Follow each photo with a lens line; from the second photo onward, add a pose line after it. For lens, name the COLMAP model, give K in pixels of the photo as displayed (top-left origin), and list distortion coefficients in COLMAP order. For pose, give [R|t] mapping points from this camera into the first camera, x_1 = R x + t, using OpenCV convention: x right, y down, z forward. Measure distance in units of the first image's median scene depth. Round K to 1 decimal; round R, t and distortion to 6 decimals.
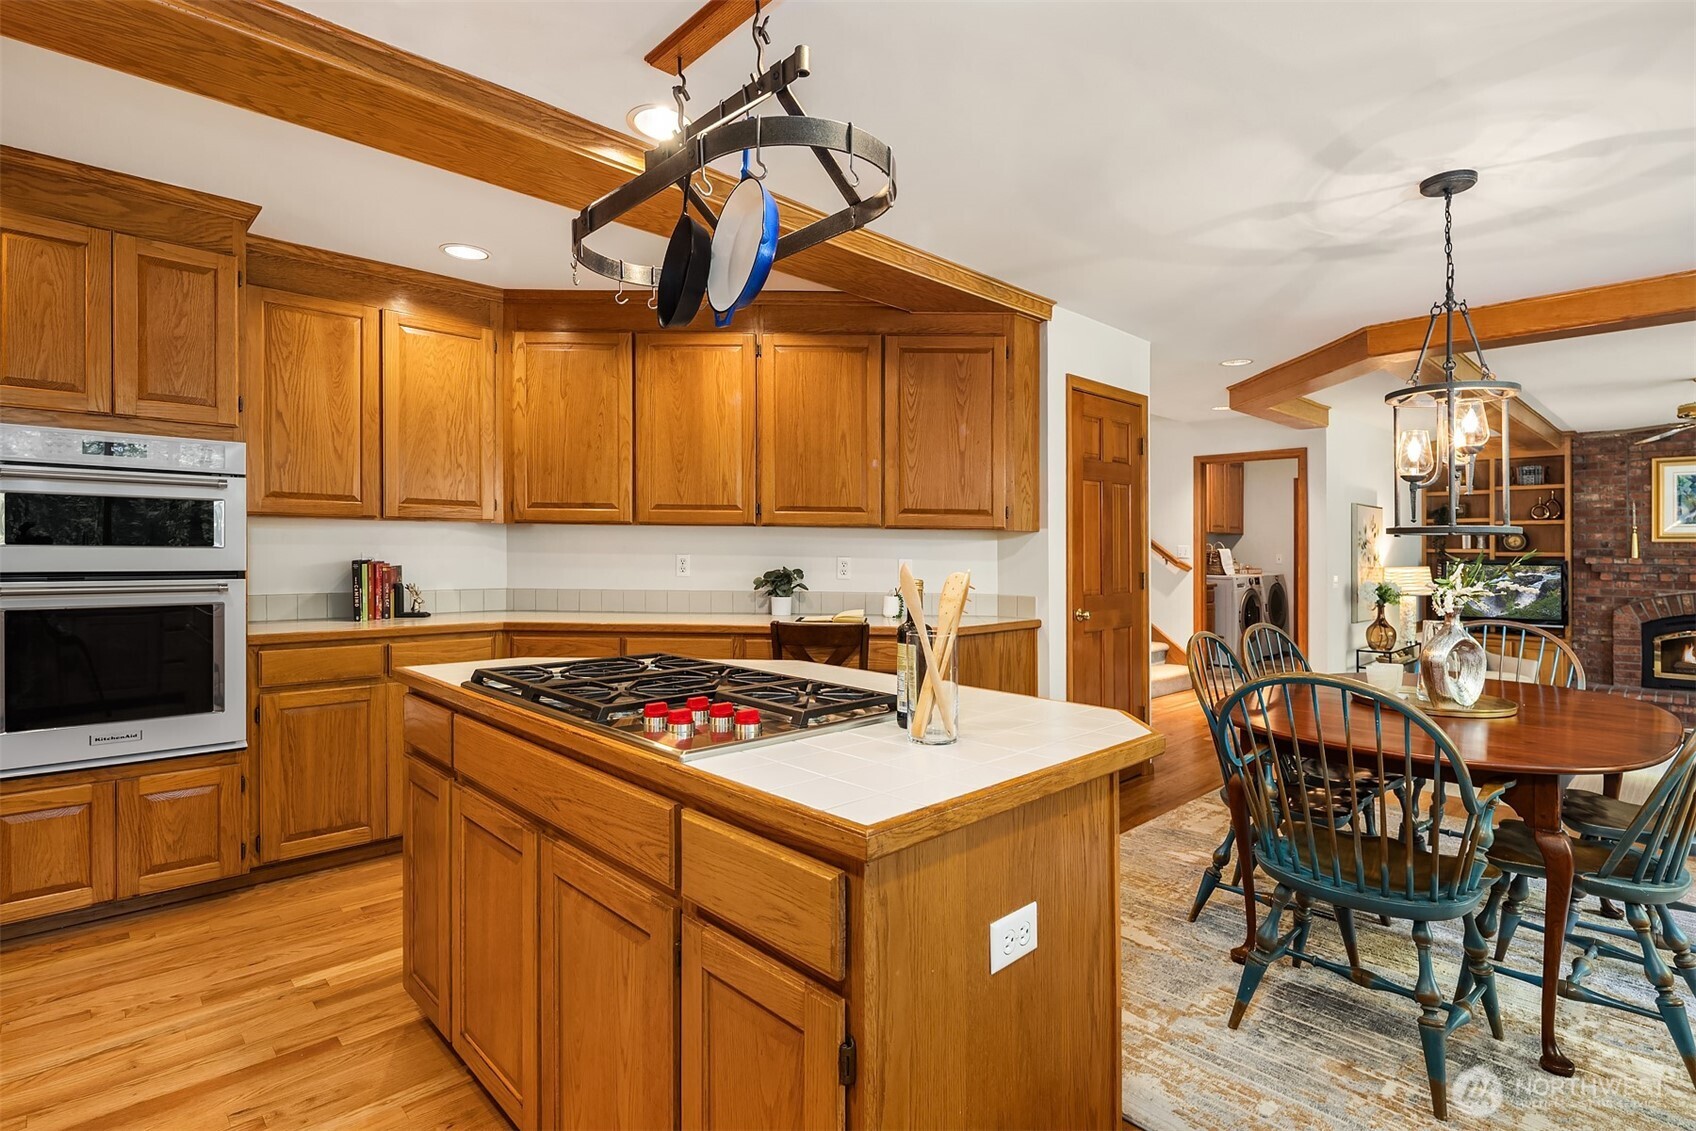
lens RADIAL K [[826.0, 0, 846.2], [0, 826.0, 547.1], [0, 0, 1]] dist [-0.001886, -0.000857]
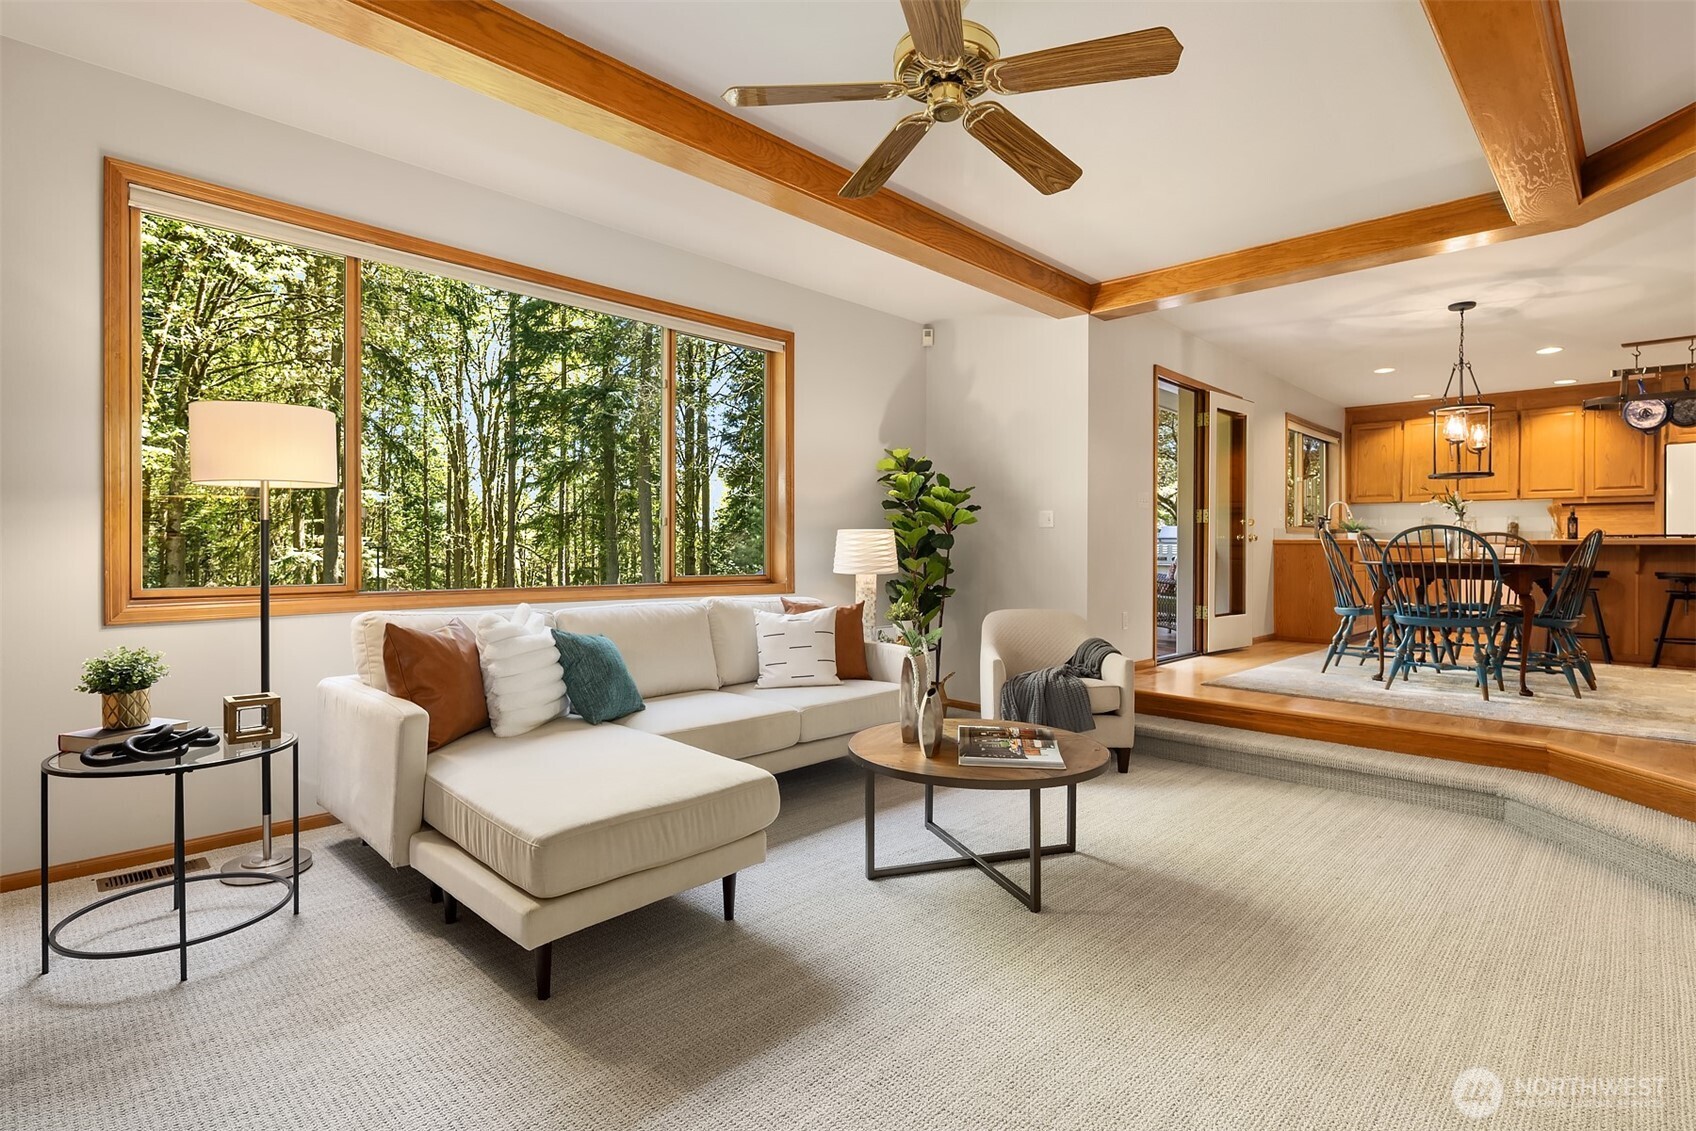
lens RADIAL K [[826.0, 0, 849.8], [0, 826.0, 547.7], [0, 0, 1]] dist [-0.001886, -0.000857]
pose [[-0.999299, -0.012334, -0.035350, 1.561095], [-0.012189, 0.999916, -0.004306, 0.124153], [0.035400, -0.003872, -0.999366, 2.017075]]
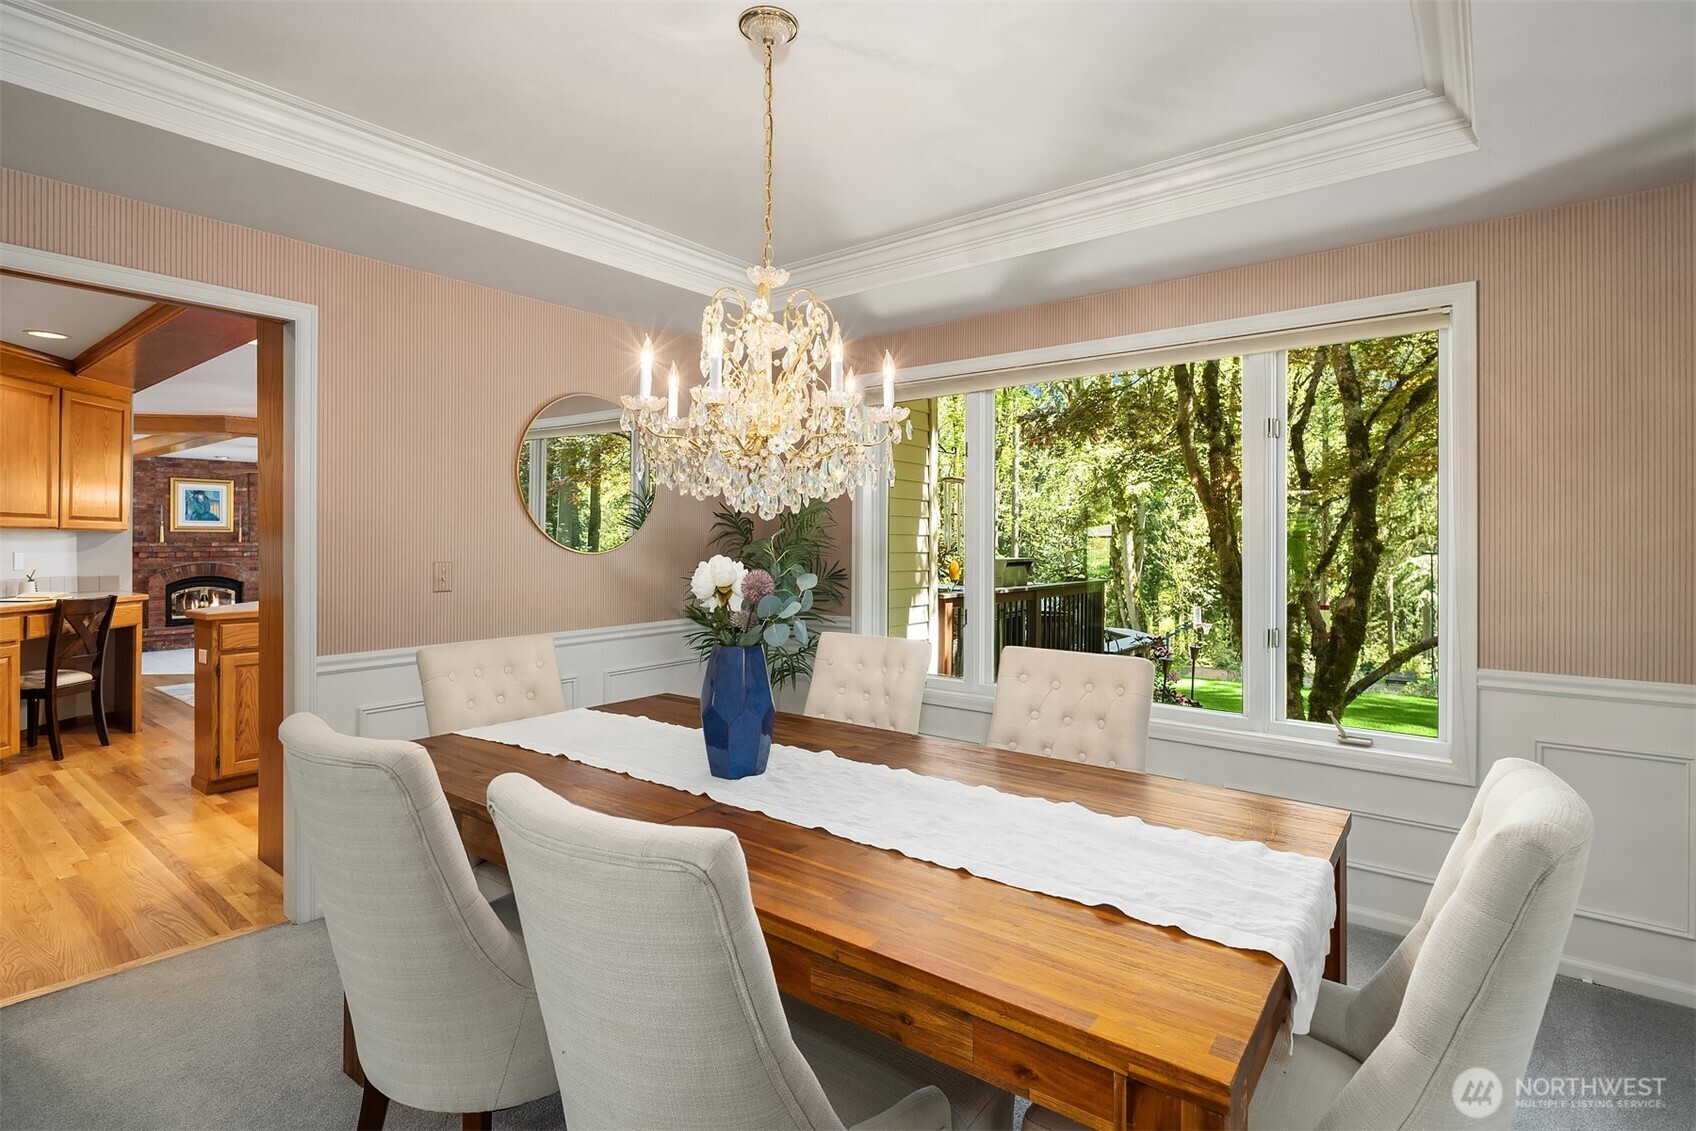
lens RADIAL K [[826.0, 0, 857.2], [0, 826.0, 532.1], [0, 0, 1]] dist [-0.001886, -0.000857]
pose [[-0.137338, -0.001364, 0.990523, -1.445688], [-0.005295, 0.999986, 0.000643, -0.026117], [-0.990510, -0.005156, -0.137343, -0.117842]]
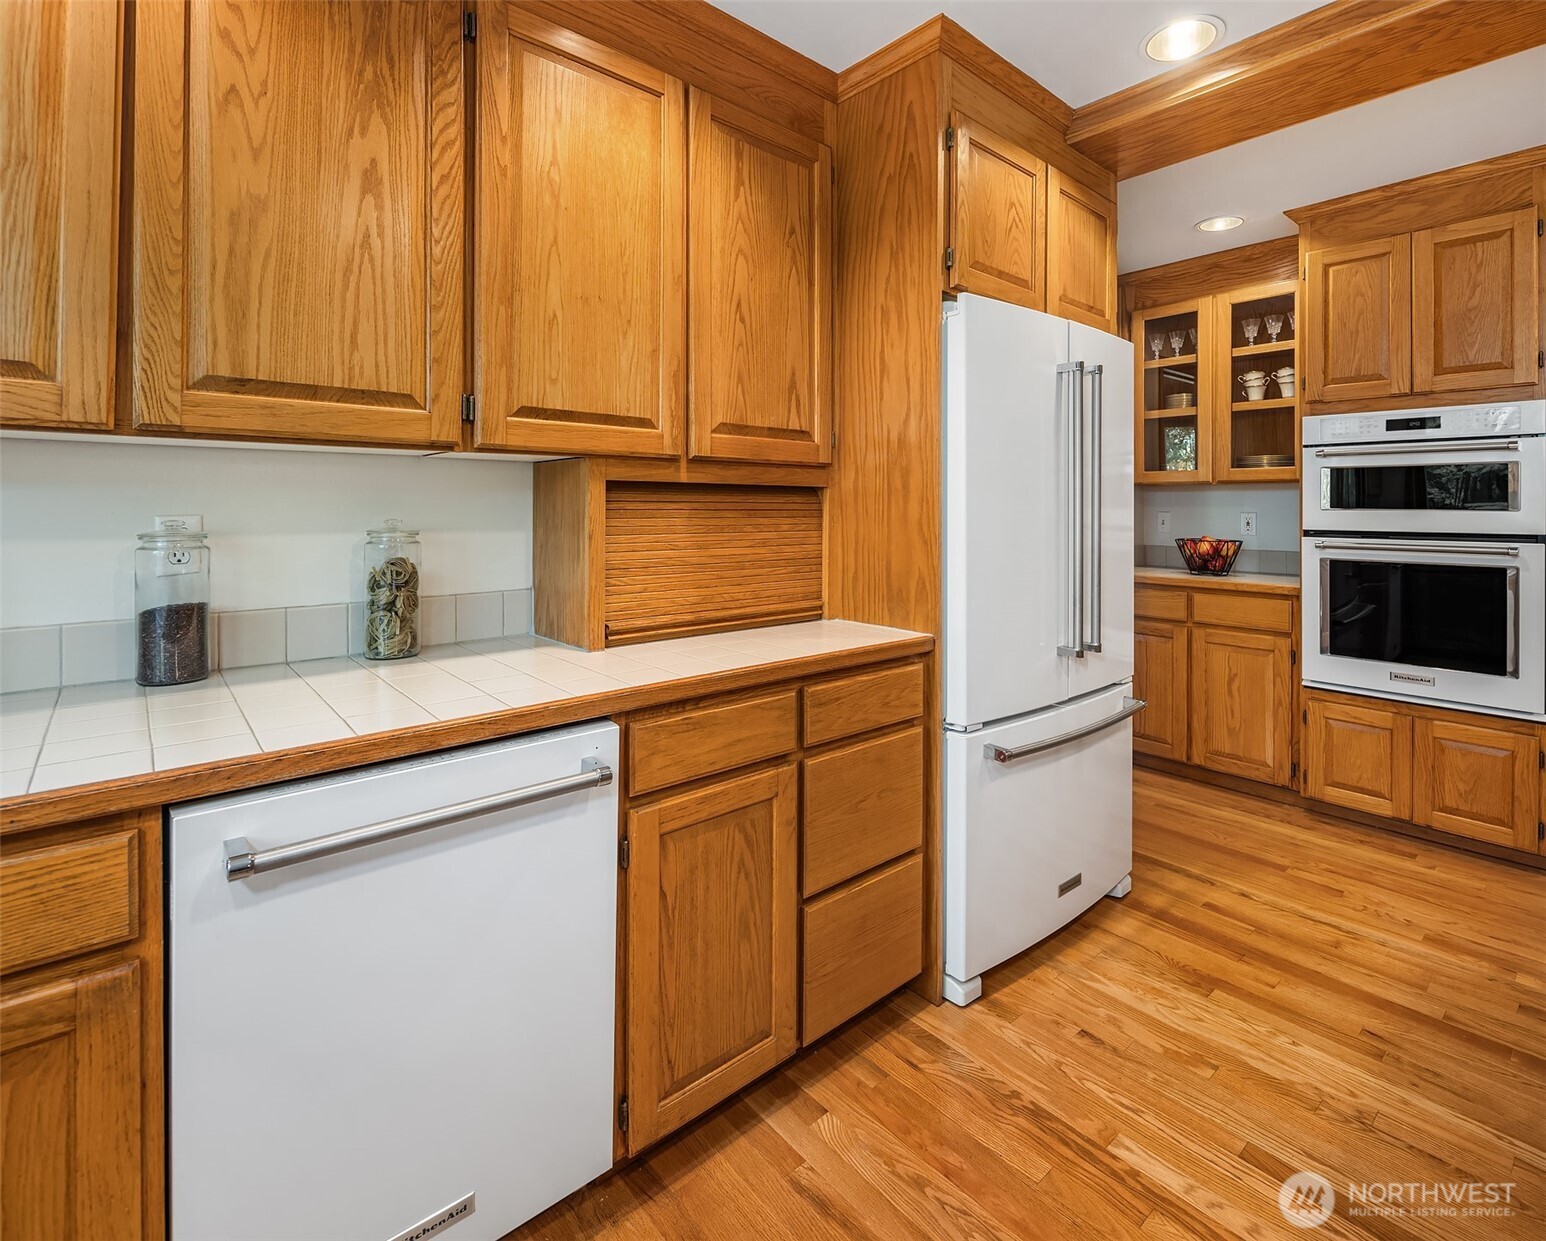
lens RADIAL K [[759.8, 0, 786.2], [0, 759.8, 510.7], [0, 0, 1]] dist [0.004809, -0.004038]
pose [[-0.045793, -0.004796, -0.998939, 0.132260], [0.003225, 0.999983, -0.004949, 0.002004], [0.998946, -0.003448, -0.045777, 0.127017]]
